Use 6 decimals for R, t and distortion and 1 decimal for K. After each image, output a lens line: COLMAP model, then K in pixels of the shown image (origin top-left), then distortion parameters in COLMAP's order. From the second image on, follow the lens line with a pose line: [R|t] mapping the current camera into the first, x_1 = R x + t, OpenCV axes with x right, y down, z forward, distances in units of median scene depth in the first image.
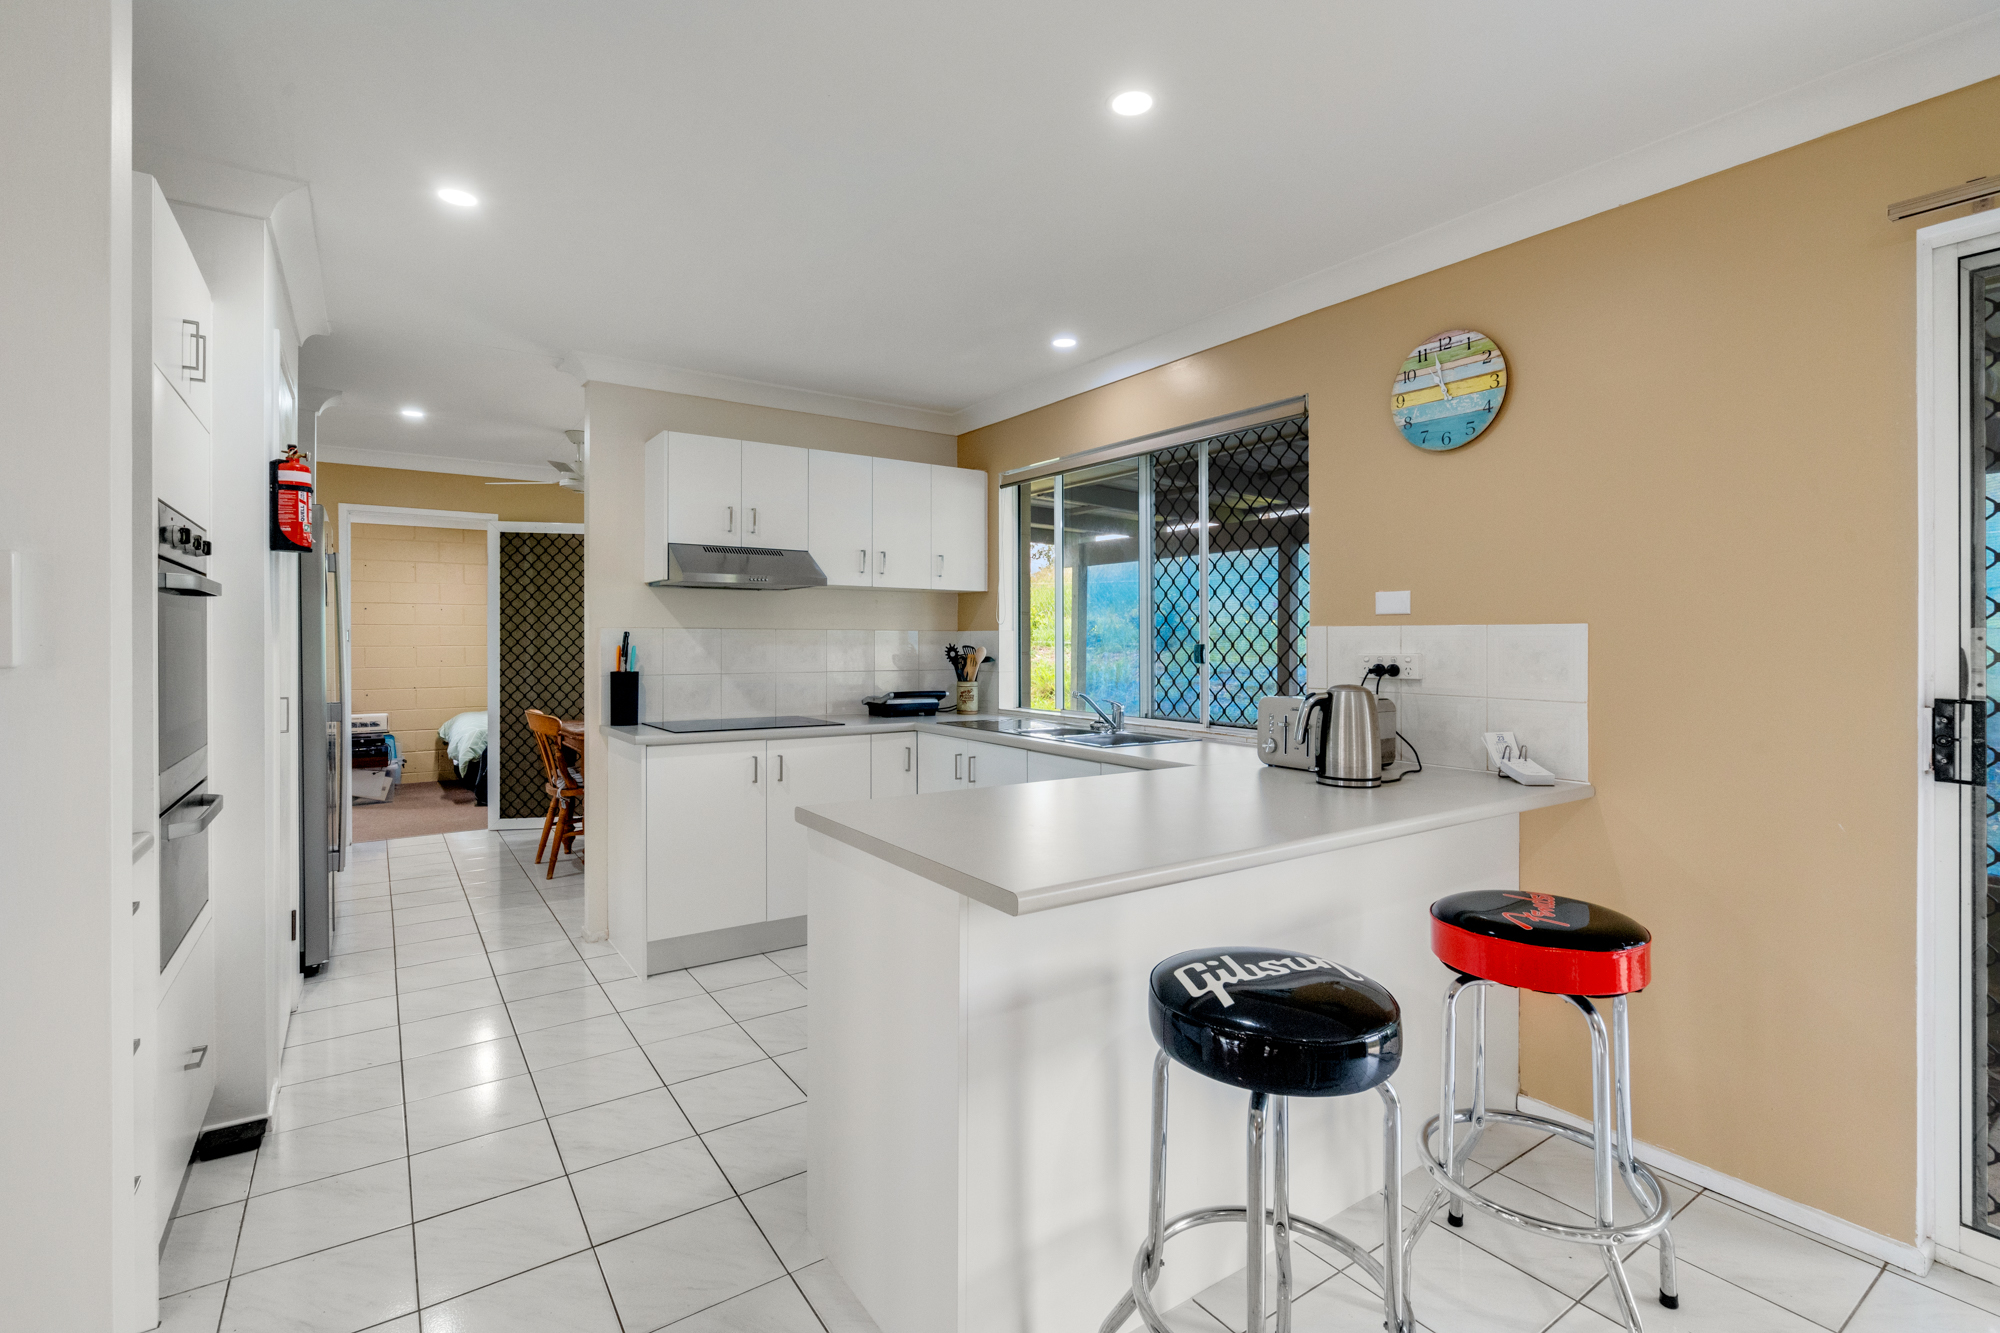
lens RADIAL K [[912.8, 0, 988.9], [0, 912.8, 639.4], [0, 0, 1]] dist [-0.001609, -0.000063]
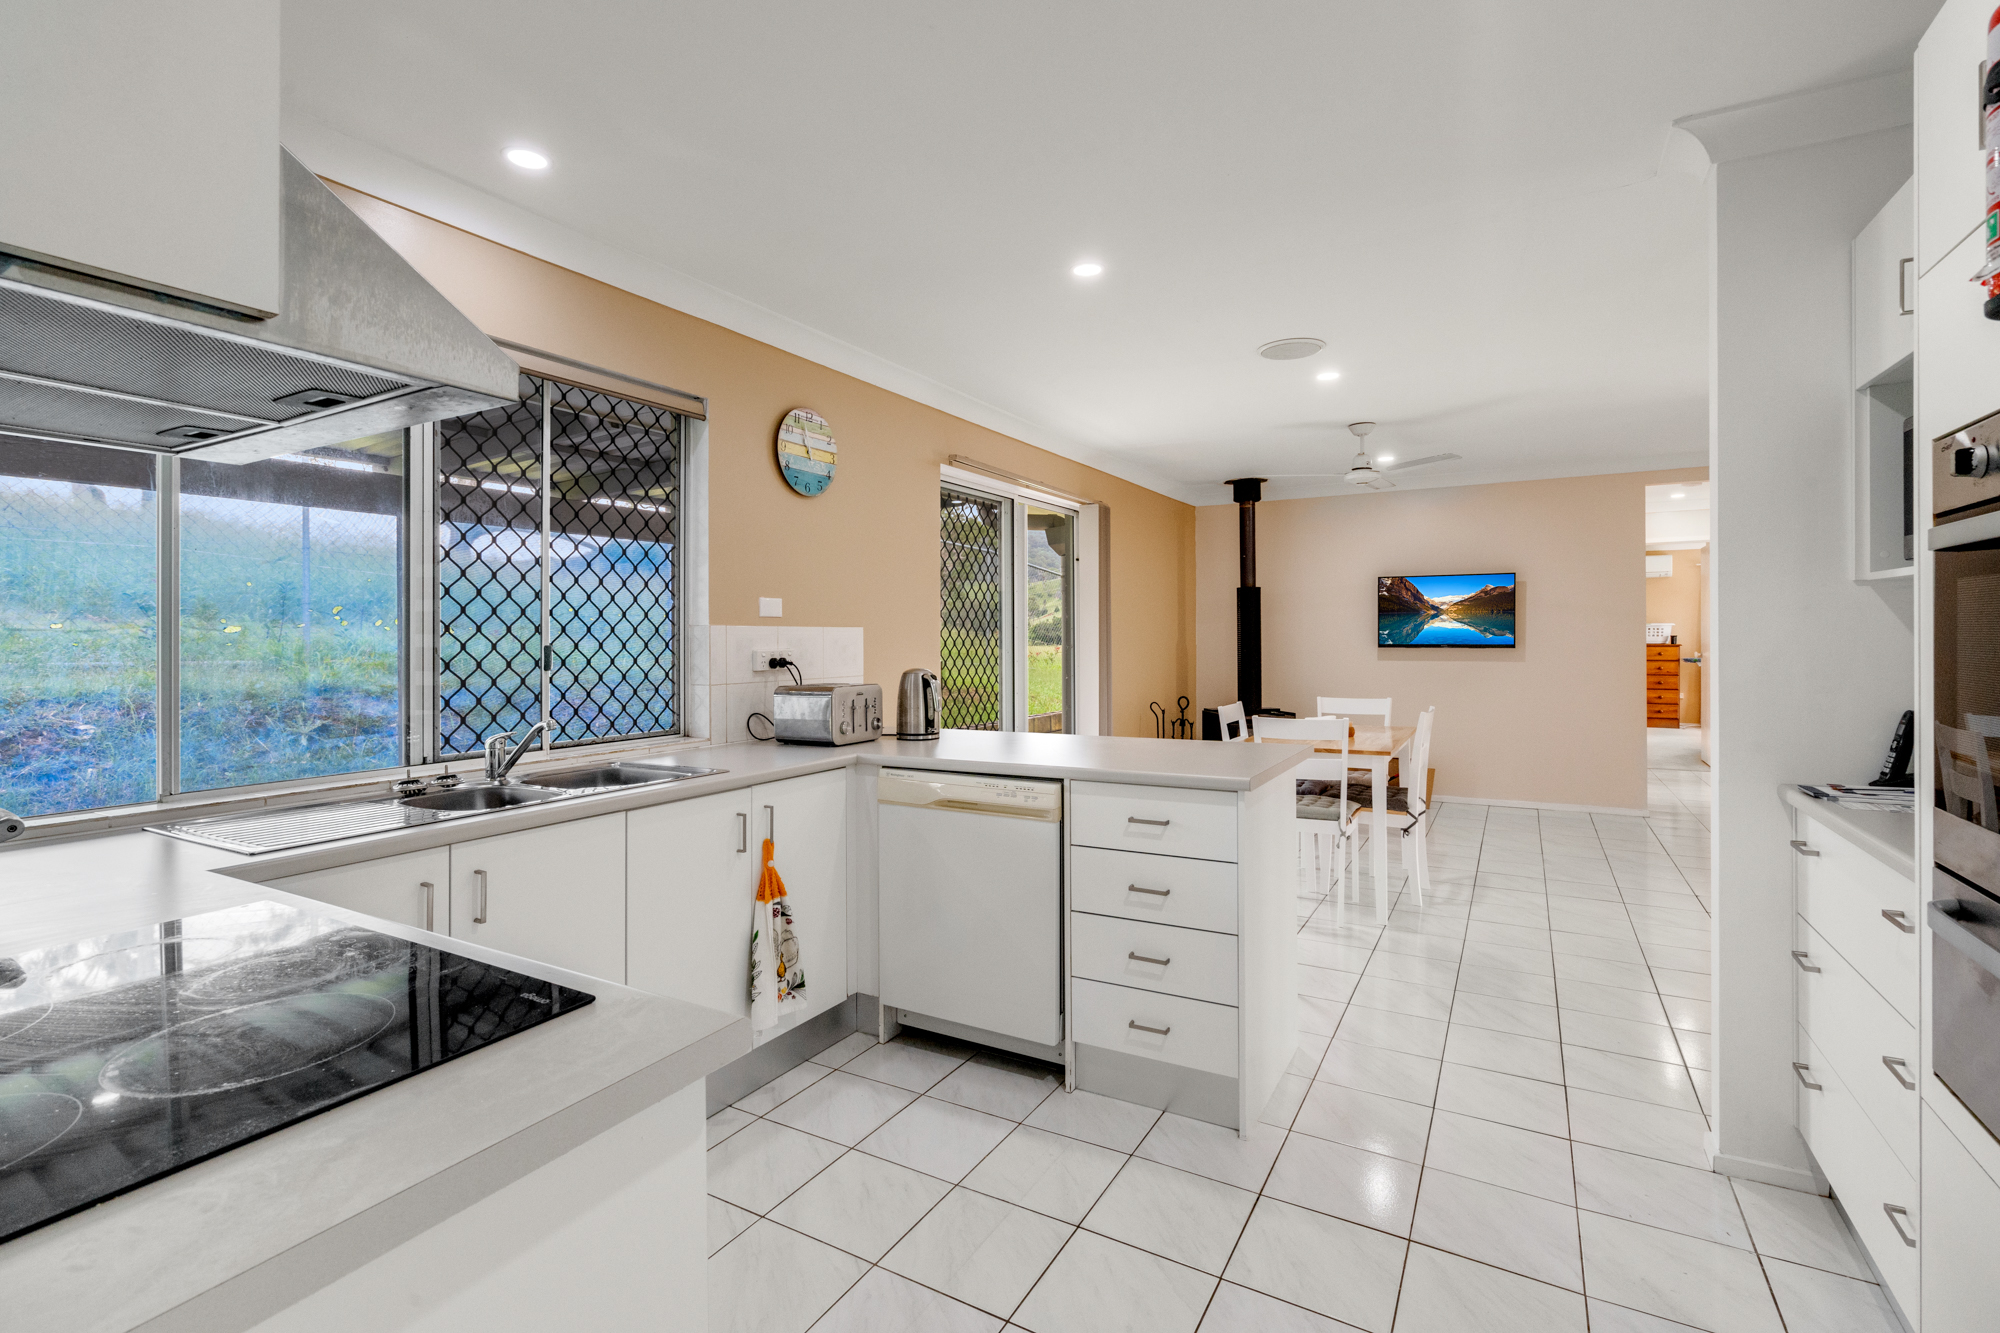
lens RADIAL K [[912.8, 0, 988.9], [0, 912.8, 639.4], [0, 0, 1]] dist [-0.001609, -0.000063]
pose [[-0.428715, 0.000311, 0.903440, -0.534885], [0.008415, 0.999958, 0.003649, 0.000255], [-0.903401, 0.009167, -0.428699, 0.860029]]
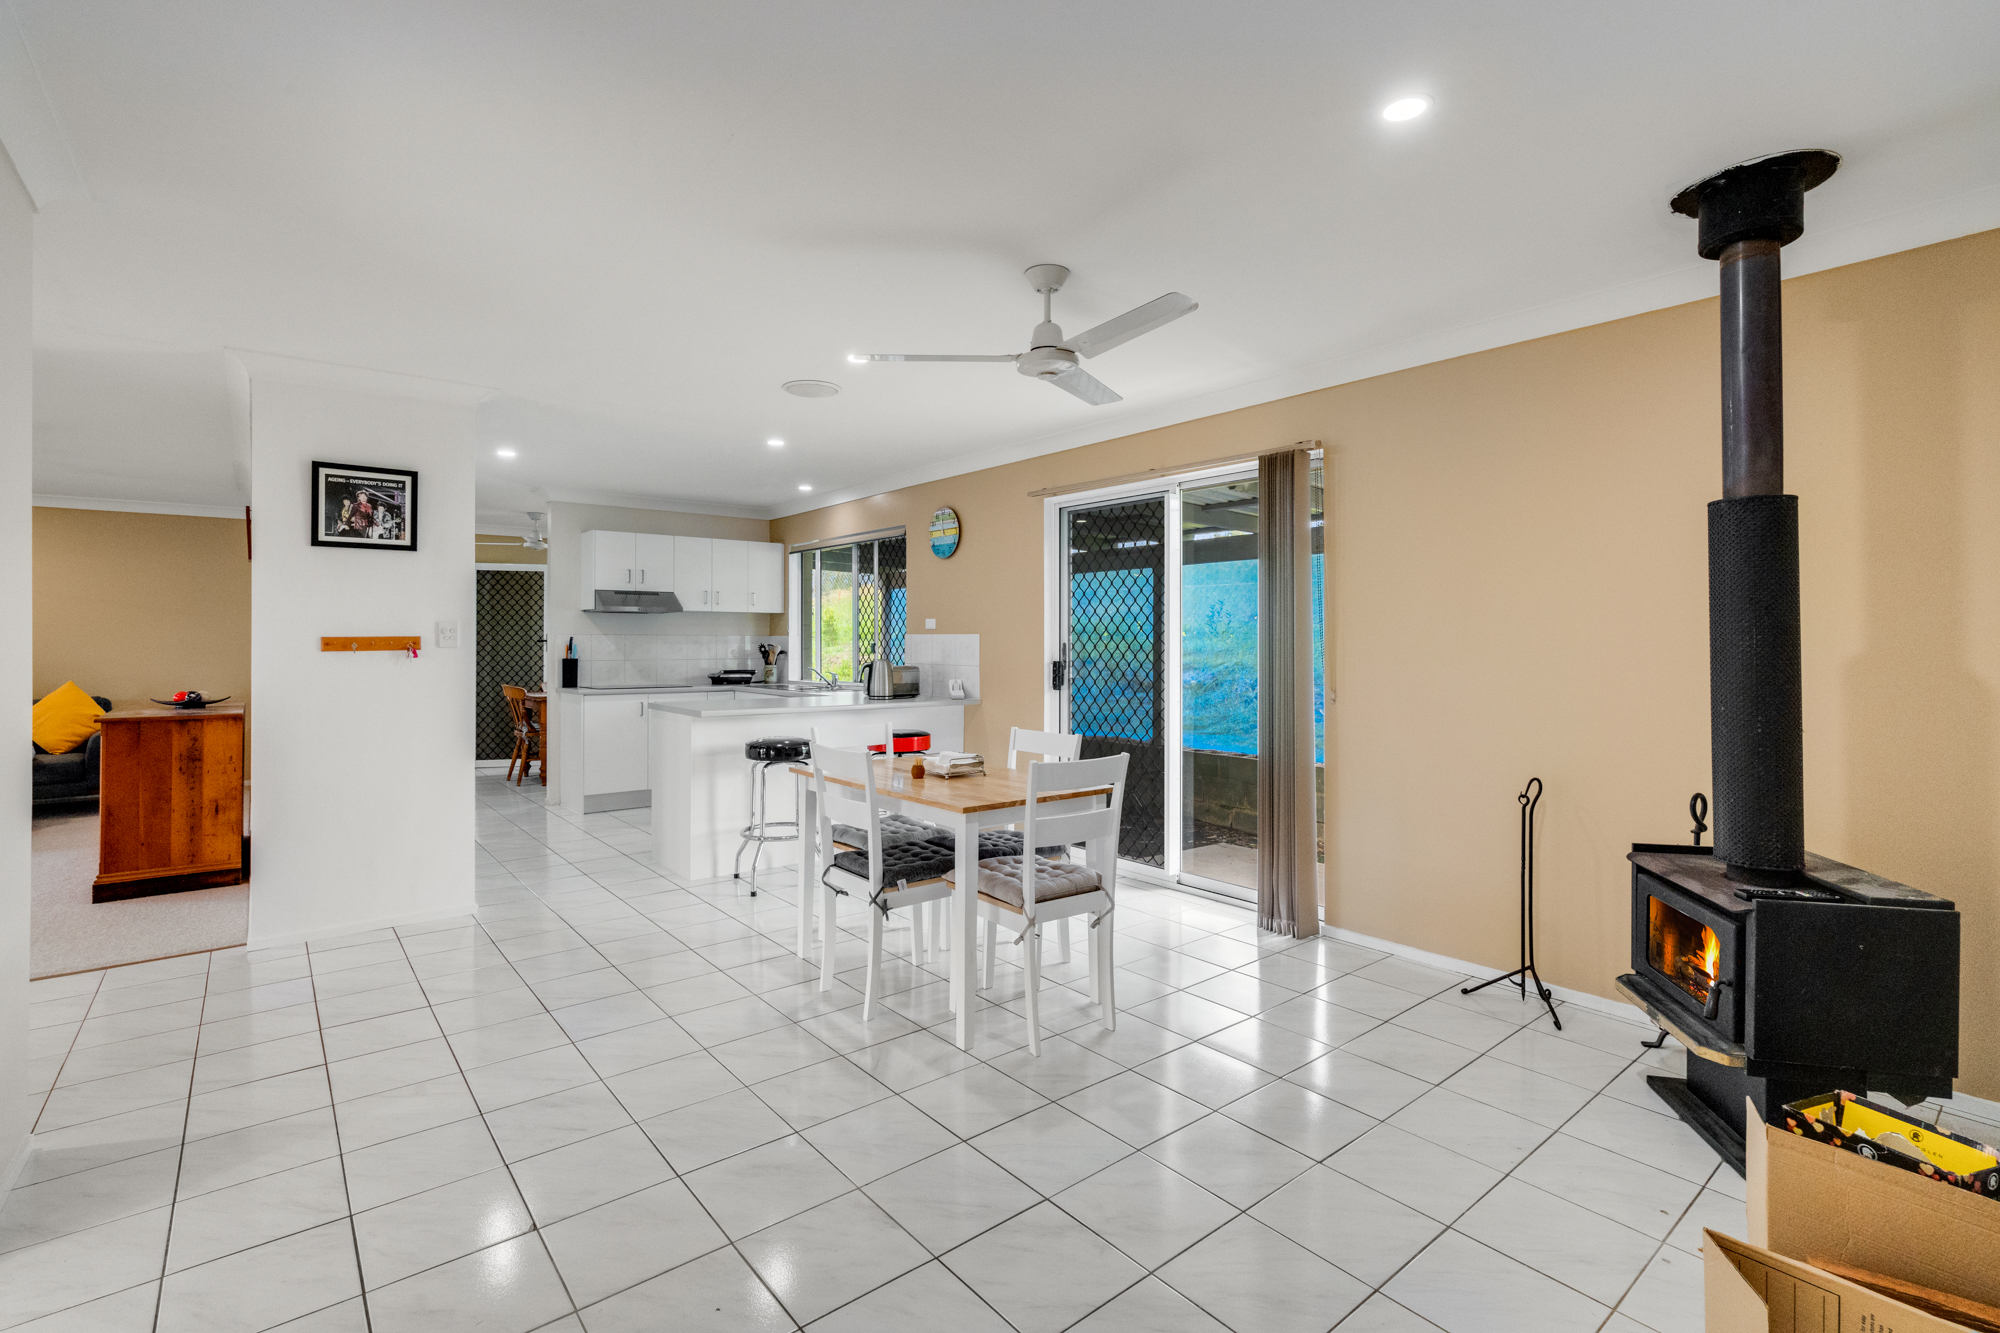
lens RADIAL K [[912.8, 0, 988.9], [0, 912.8, 639.4], [0, 0, 1]] dist [-0.001609, -0.000063]
pose [[0.996918, -0.001135, 0.078441, 0.284353], [0.001410, 0.999993, -0.003451, 0.003915], [-0.078436, 0.003551, 0.996913, -0.860310]]
